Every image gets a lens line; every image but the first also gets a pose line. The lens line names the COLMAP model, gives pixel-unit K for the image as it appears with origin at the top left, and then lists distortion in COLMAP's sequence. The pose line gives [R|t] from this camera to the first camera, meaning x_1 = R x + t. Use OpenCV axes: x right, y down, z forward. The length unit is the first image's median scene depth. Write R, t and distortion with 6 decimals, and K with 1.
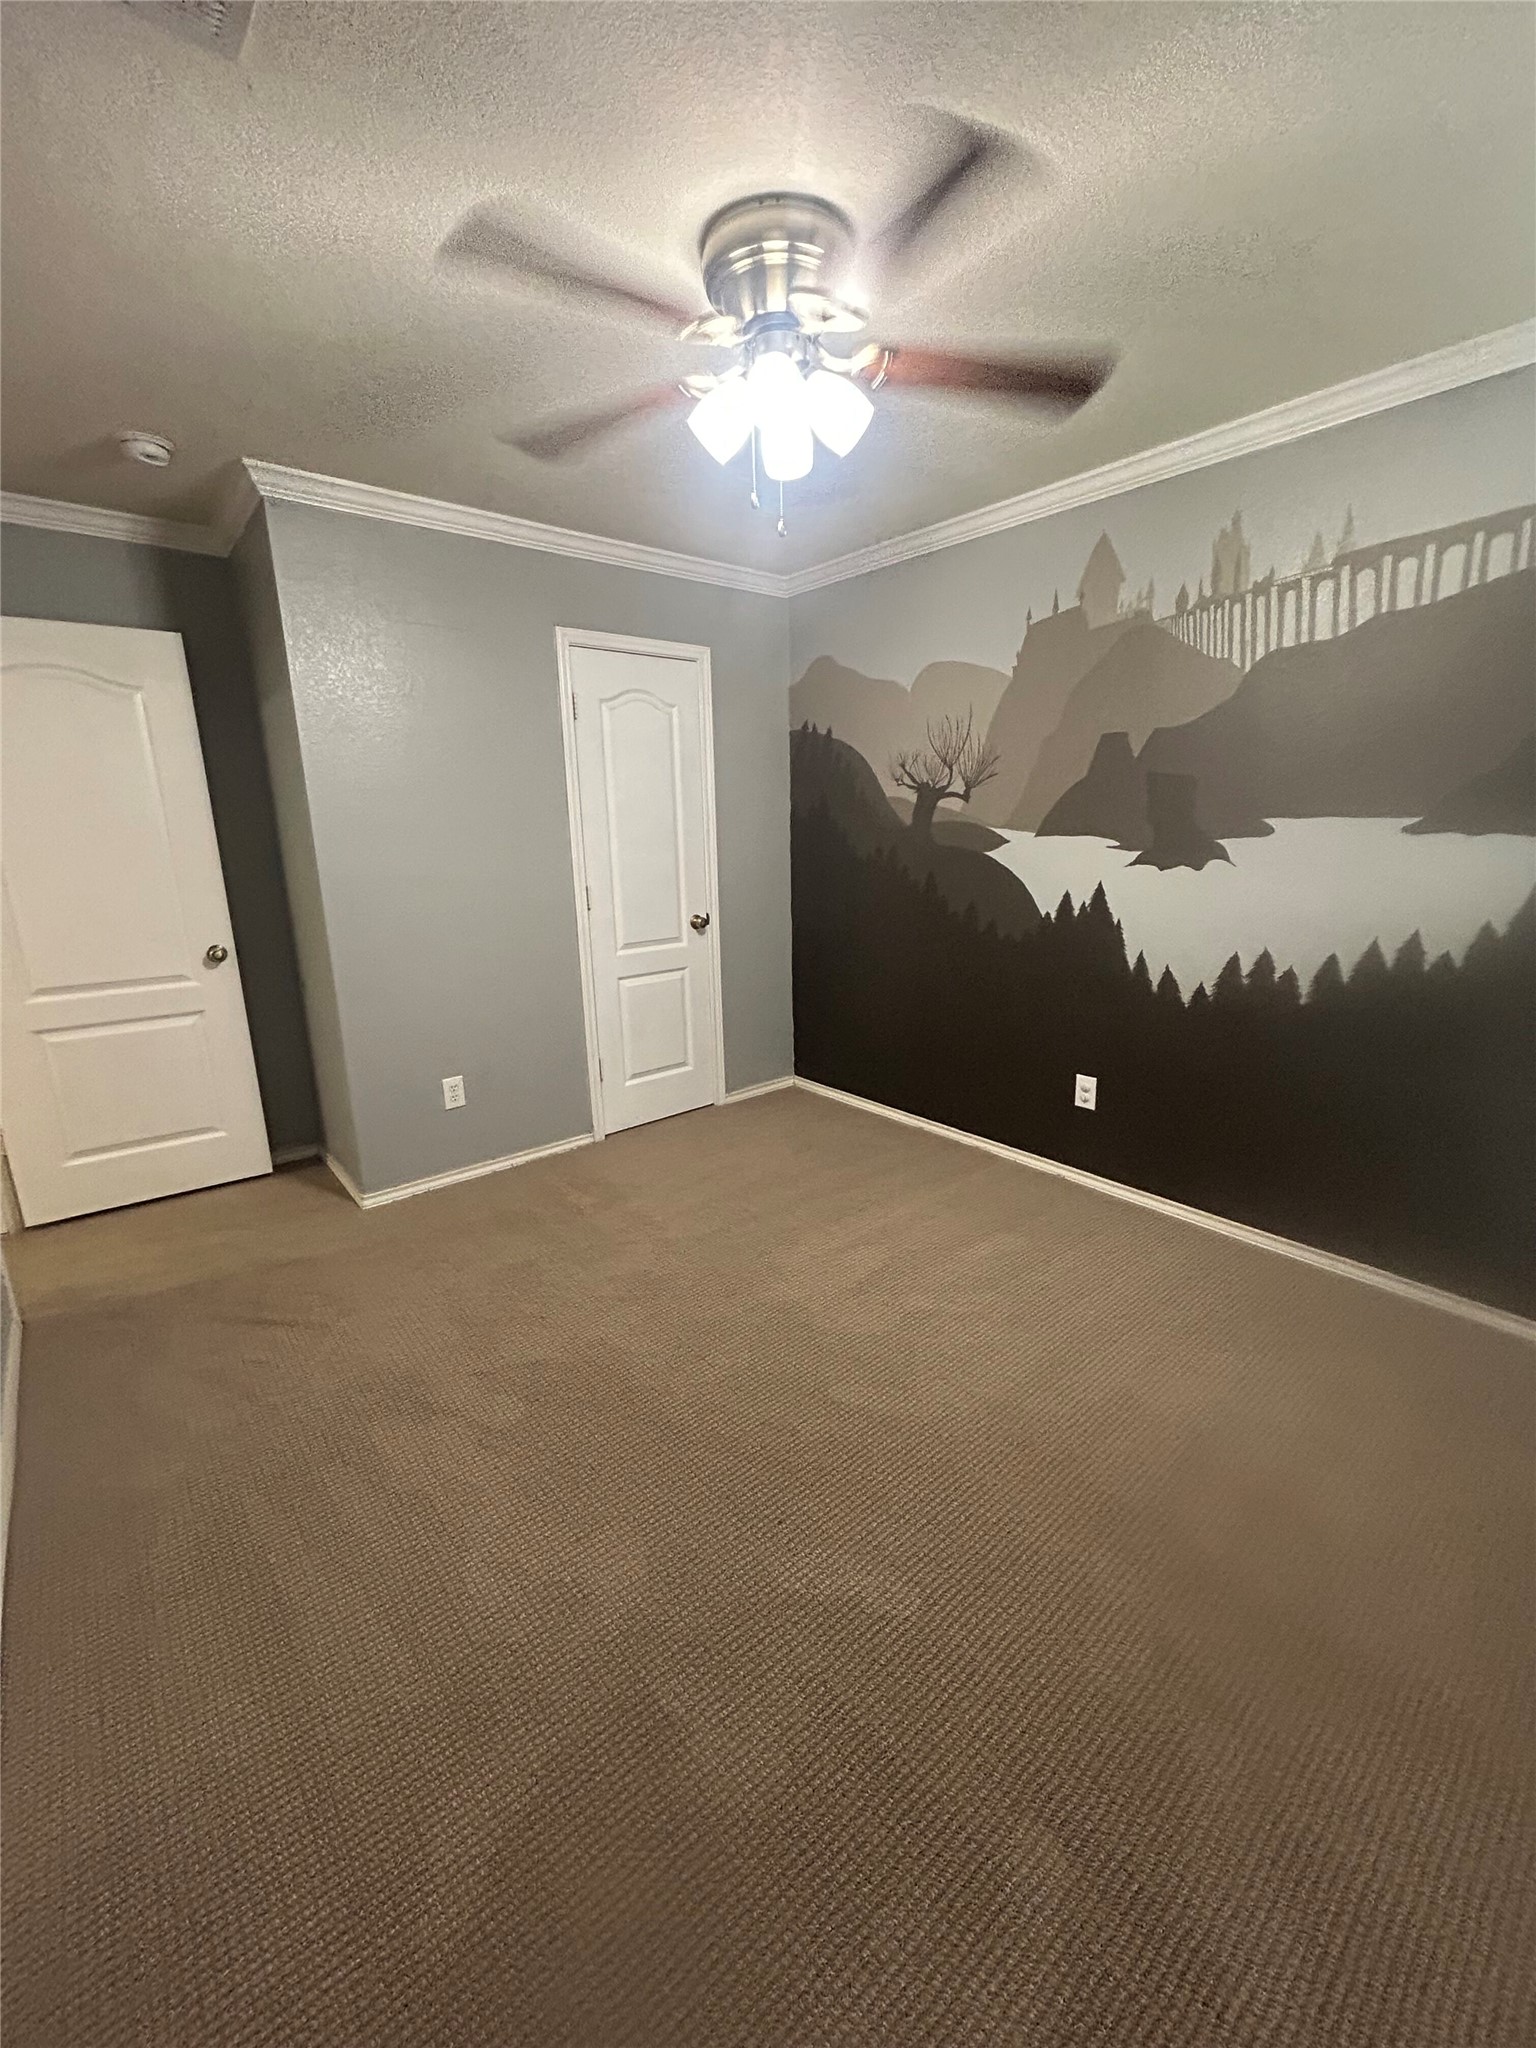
lens RADIAL K [[829.9, 0, 760.5], [0, 829.9, 1024.9], [0, 0, 1]] dist [-0.000043, 0.000197]
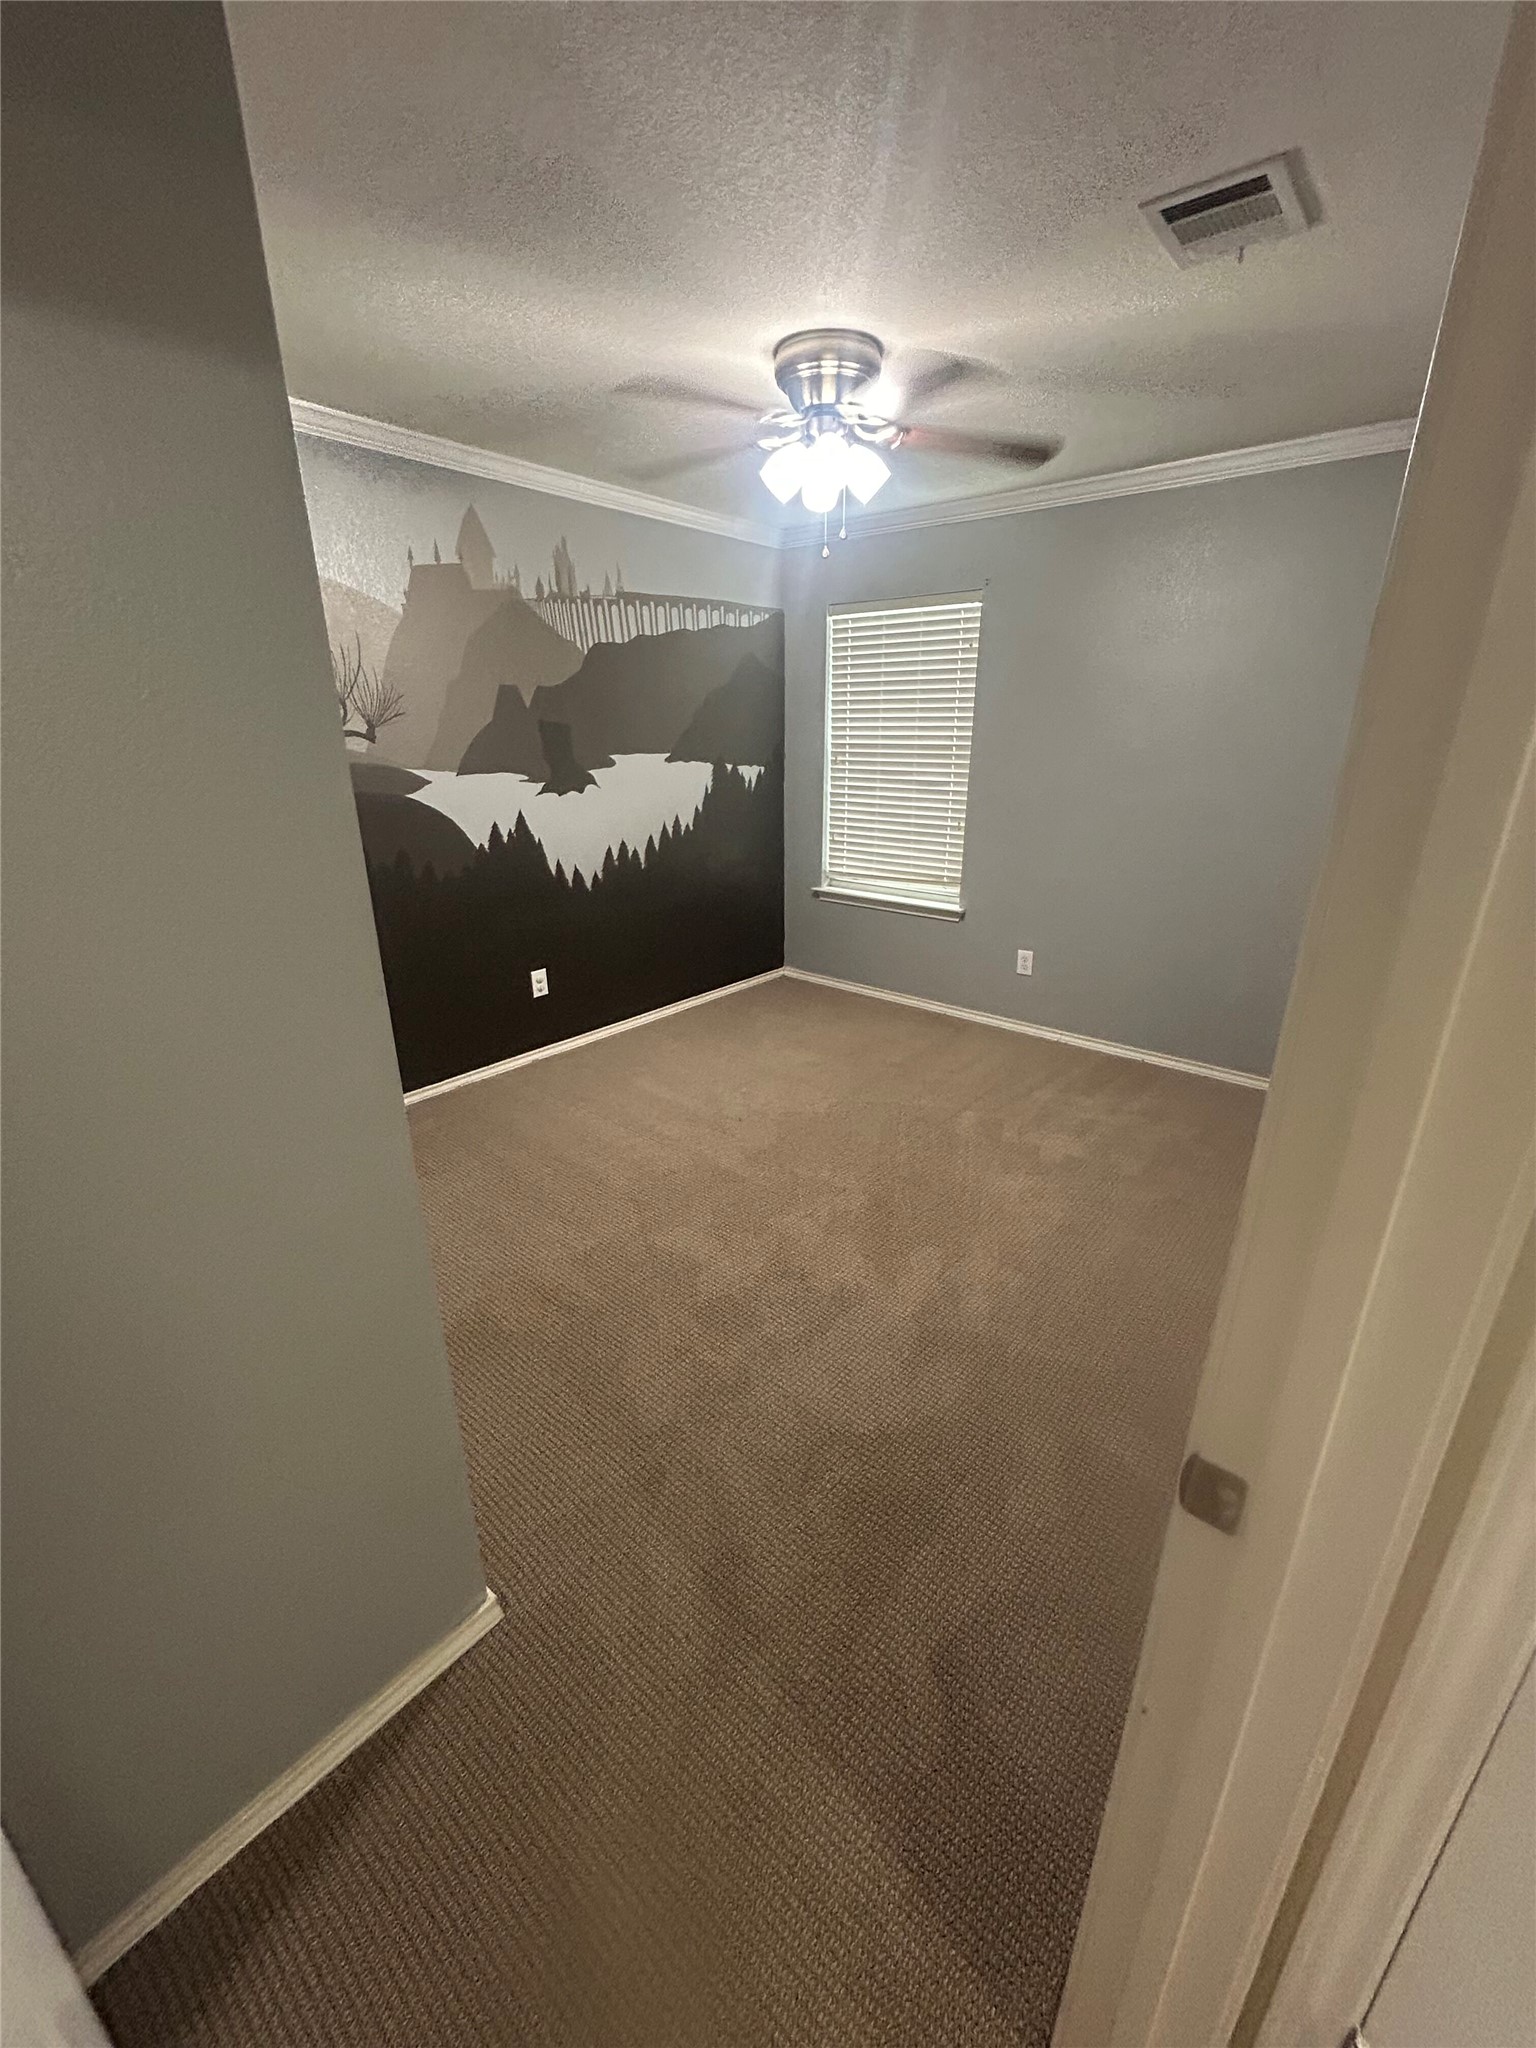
lens RADIAL K [[829.9, 0, 760.5], [0, 829.9, 1024.9], [0, 0, 1]] dist [-0.000043, 0.000197]
pose [[-0.165571, -0.315281, 0.934443, -0.942832], [0.248702, 0.903548, 0.348924, -0.239251], [-0.954324, 0.290169, -0.071190, 0.894267]]
